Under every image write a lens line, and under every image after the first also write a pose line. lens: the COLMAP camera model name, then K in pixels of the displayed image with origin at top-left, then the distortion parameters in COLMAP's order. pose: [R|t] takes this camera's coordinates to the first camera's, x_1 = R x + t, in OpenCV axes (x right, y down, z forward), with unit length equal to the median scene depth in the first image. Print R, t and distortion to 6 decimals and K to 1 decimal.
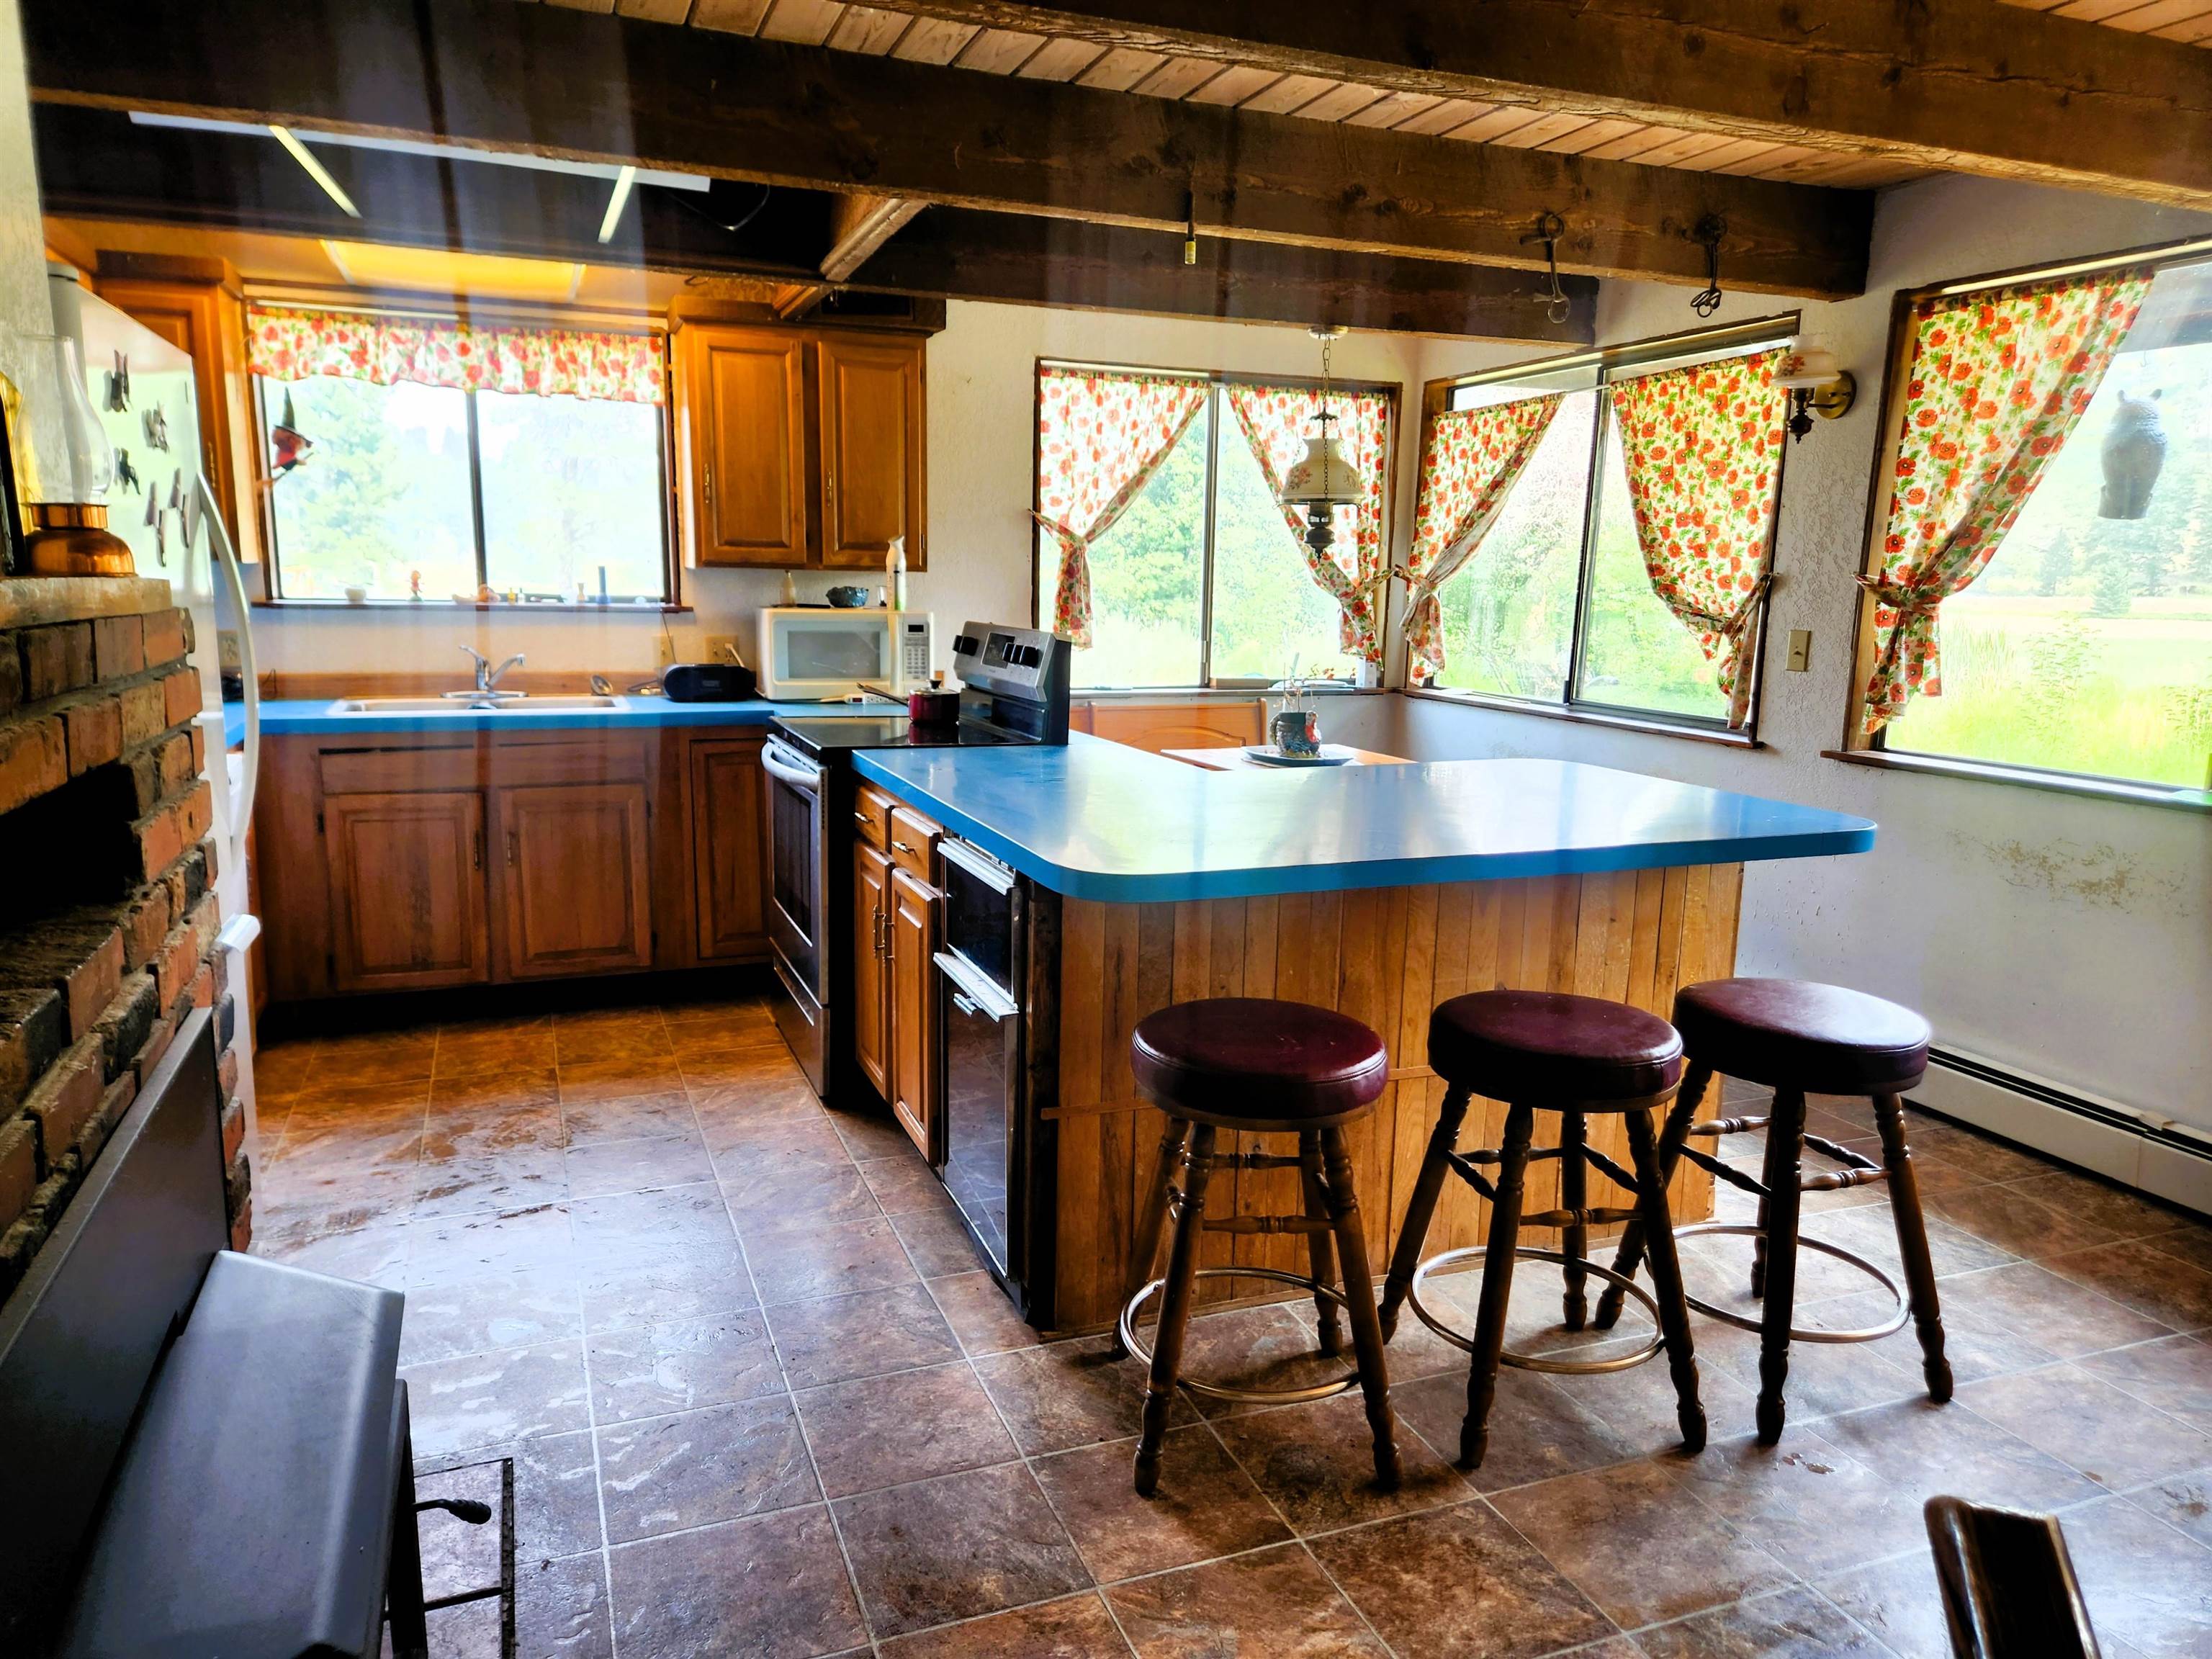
lens RADIAL K [[1467.5, 0, 1064.4], [0, 1467.5, 849.5], [0, 0, 1]] dist [0.075941, -0.073159]
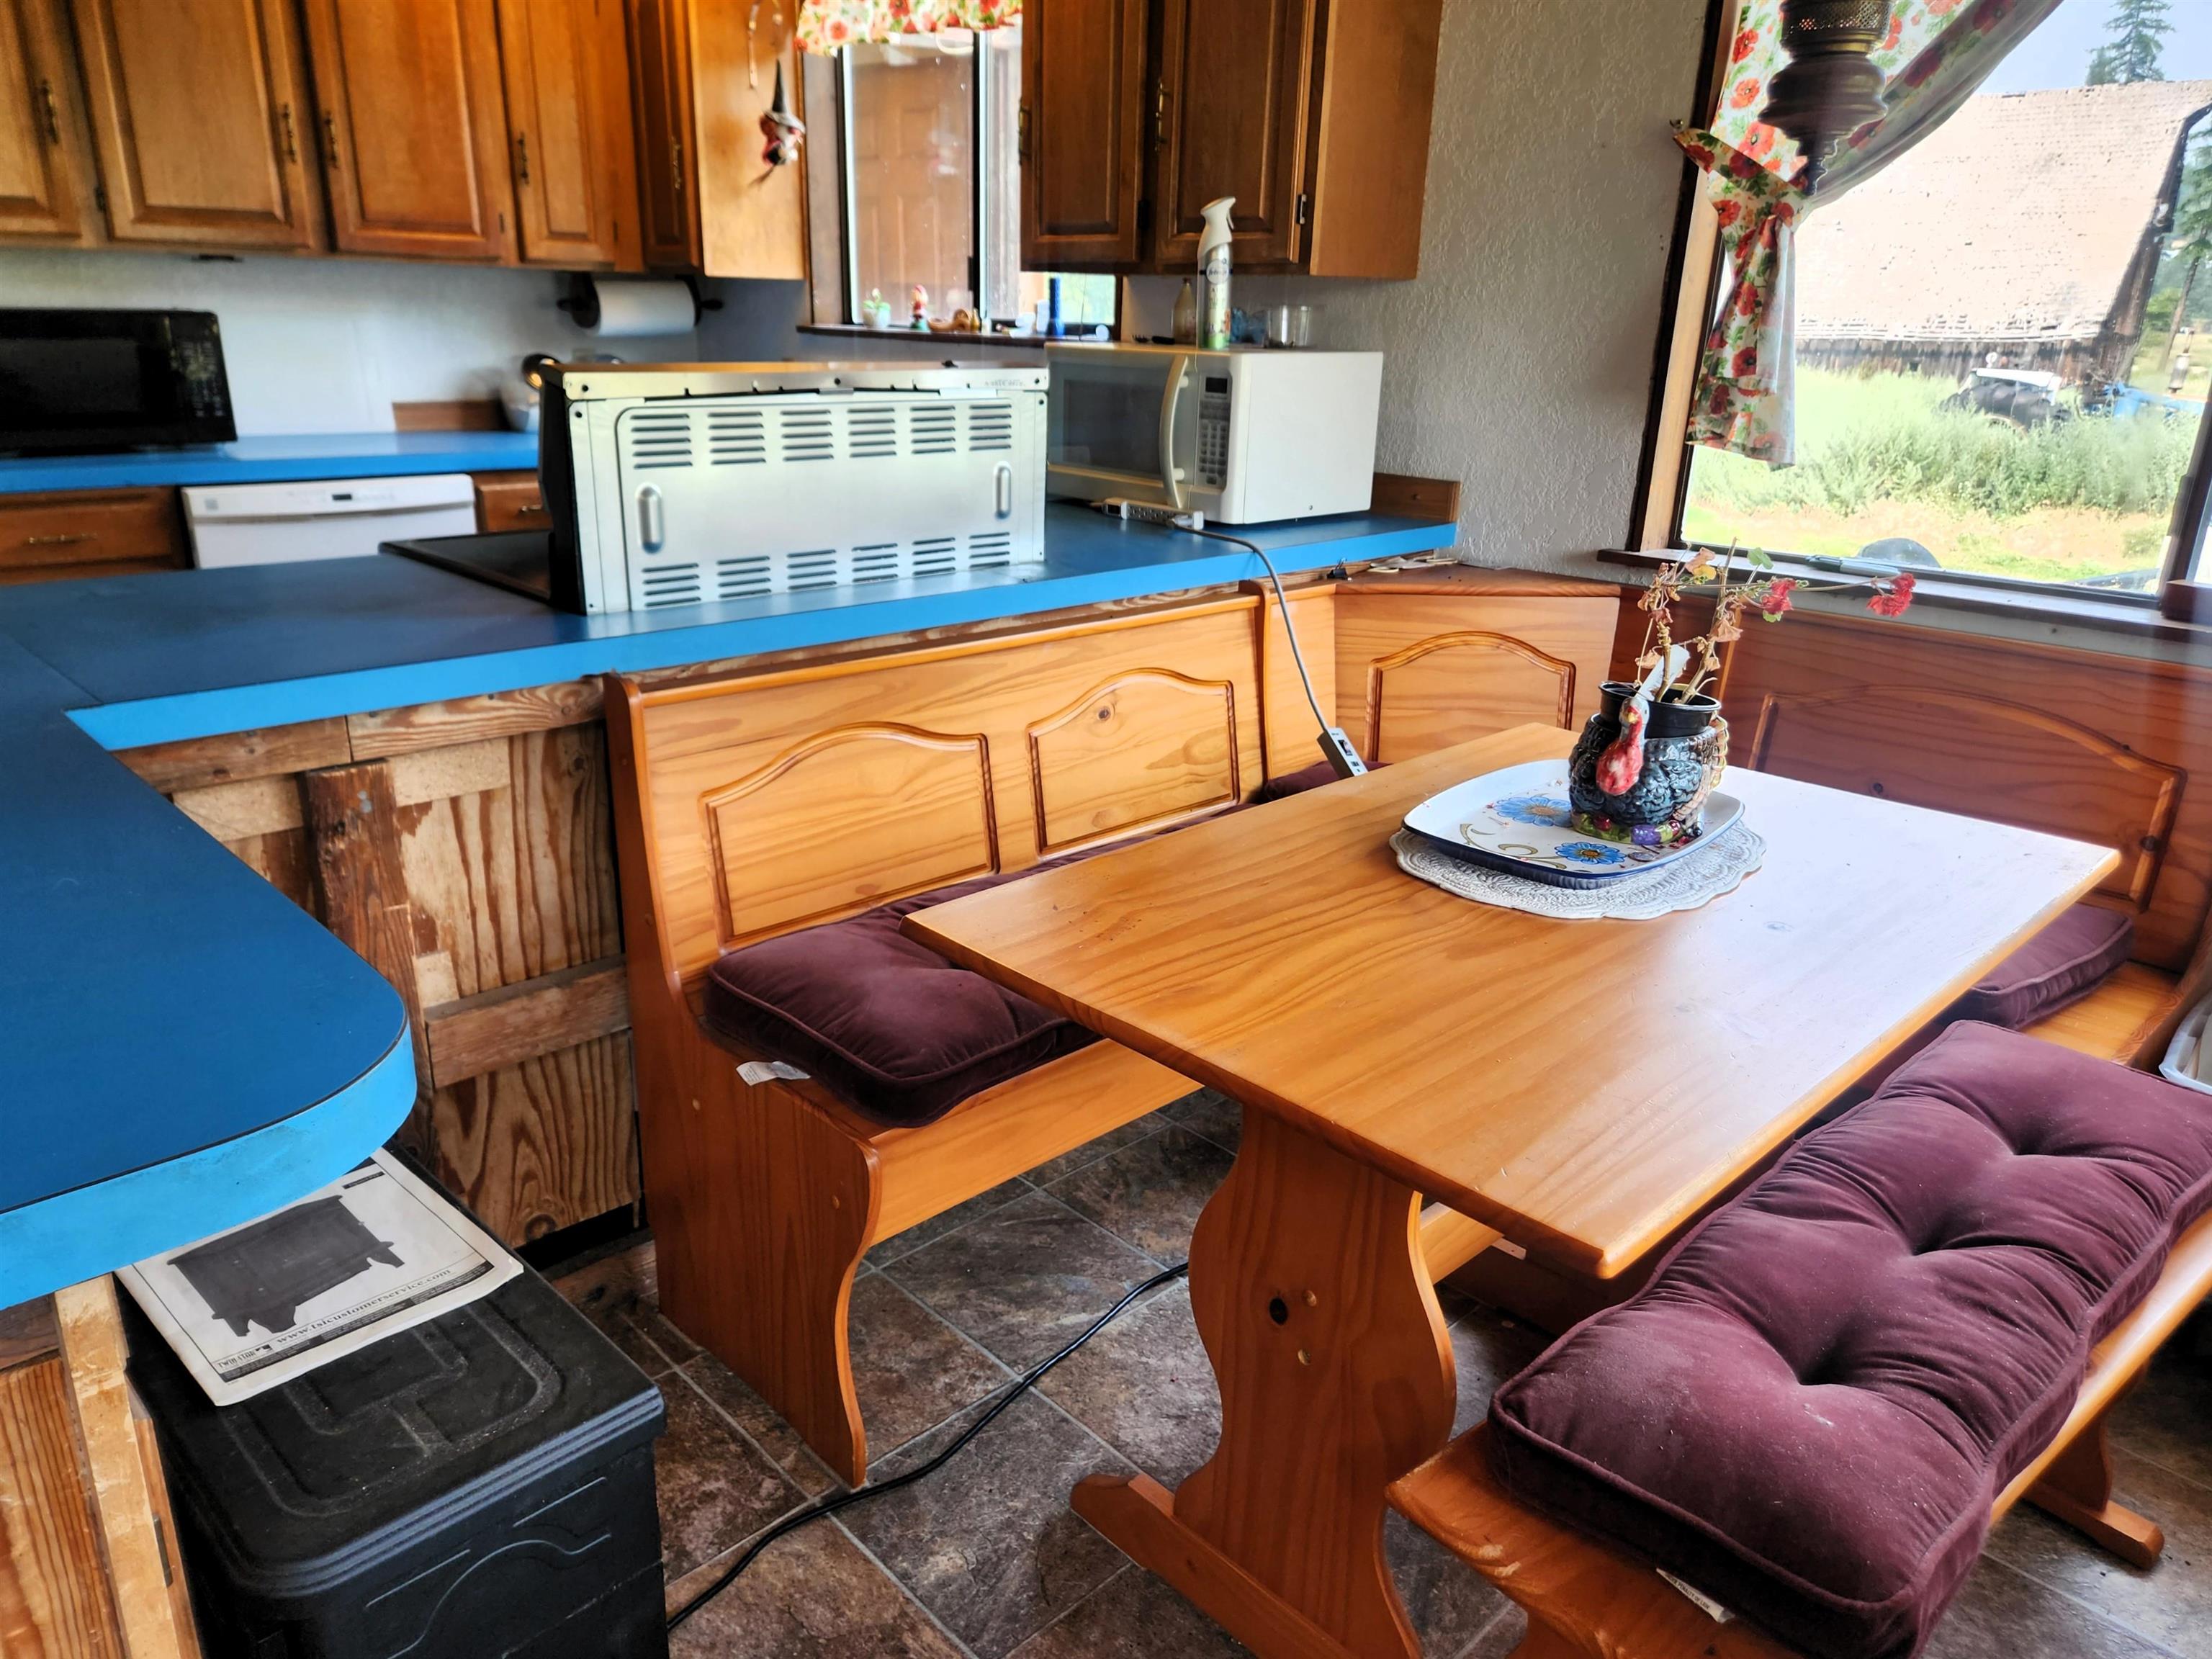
lens RADIAL K [[1467.5, 0, 1064.4], [0, 1467.5, 849.5], [0, 0, 1]] dist [0.075941, -0.073159]
pose [[0.376363, 0.311040, -0.872700, 0.354824], [-0.194241, 0.947516, 0.253937, -0.104258], [0.905881, 0.073942, 0.417027, 0.665954]]
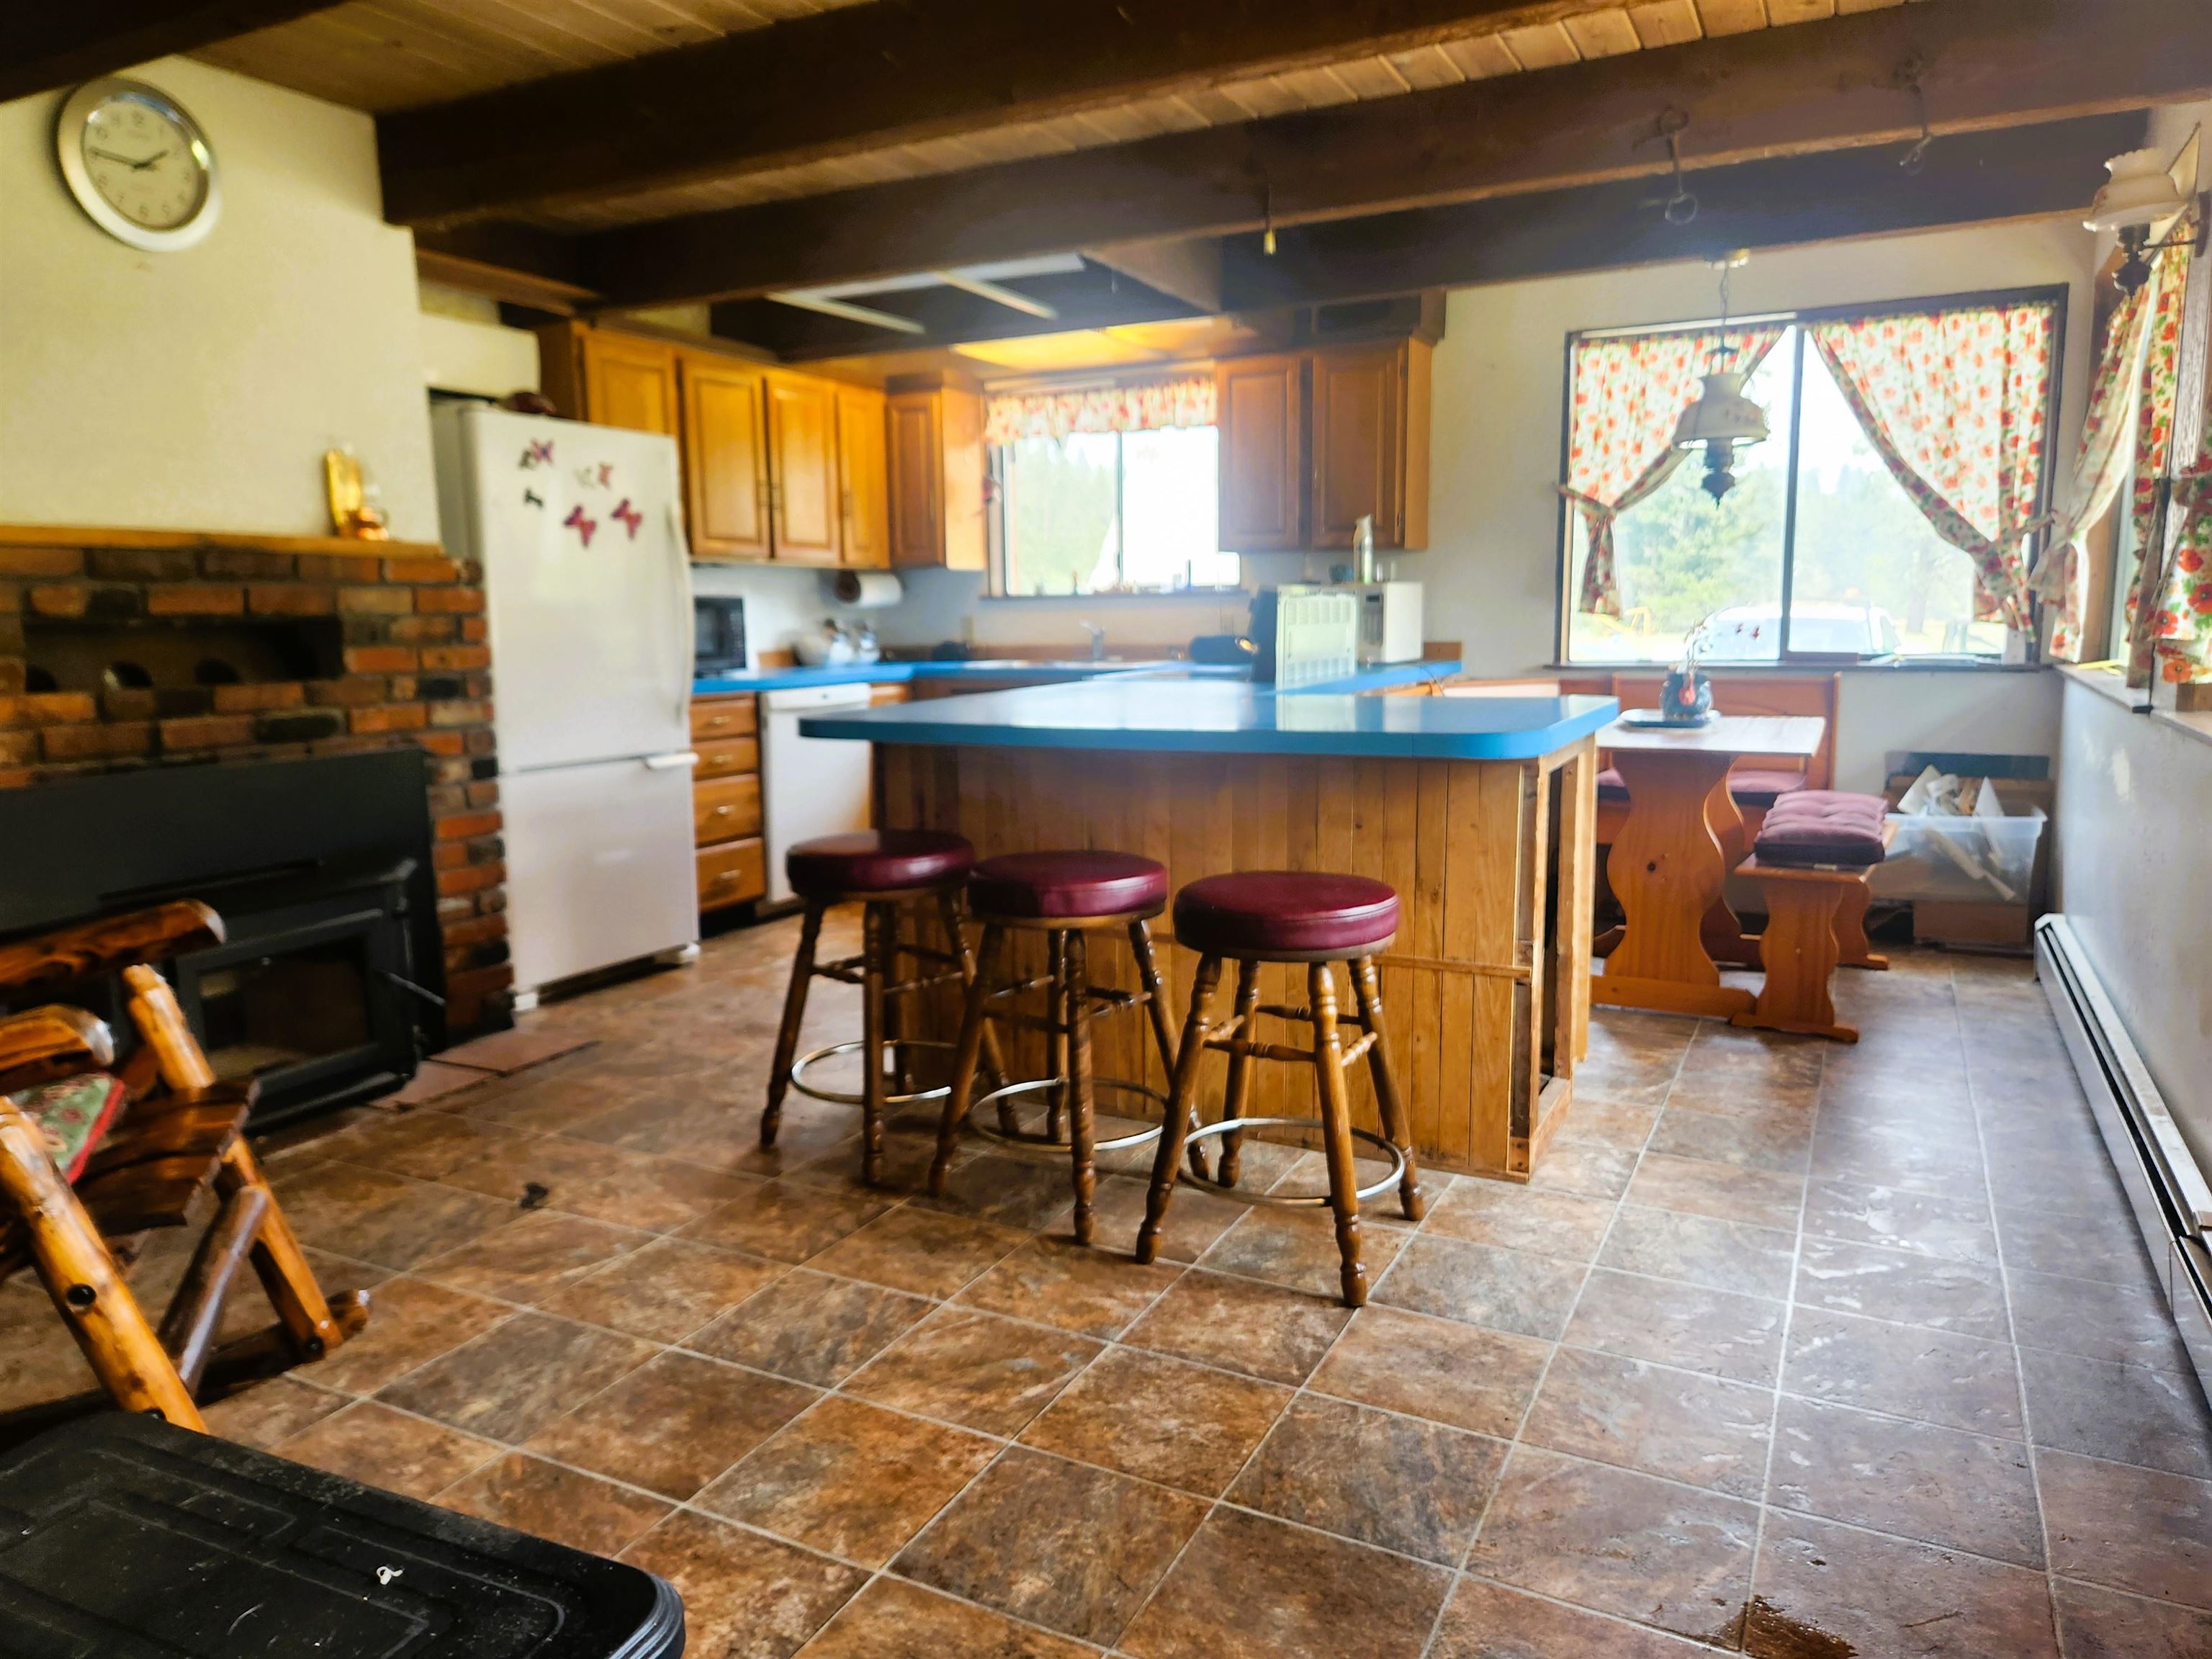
lens RADIAL K [[1481.5, 0, 1106.0], [0, 1481.5, 829.5], [0, 0, 1]] dist [0.082212, -0.076719]
pose [[0.669733, 0.081882, -0.738074, 0.545658], [-0.112980, 0.993567, 0.007707, 0.033359], [0.733957, 0.078226, 0.674676, 0.096628]]
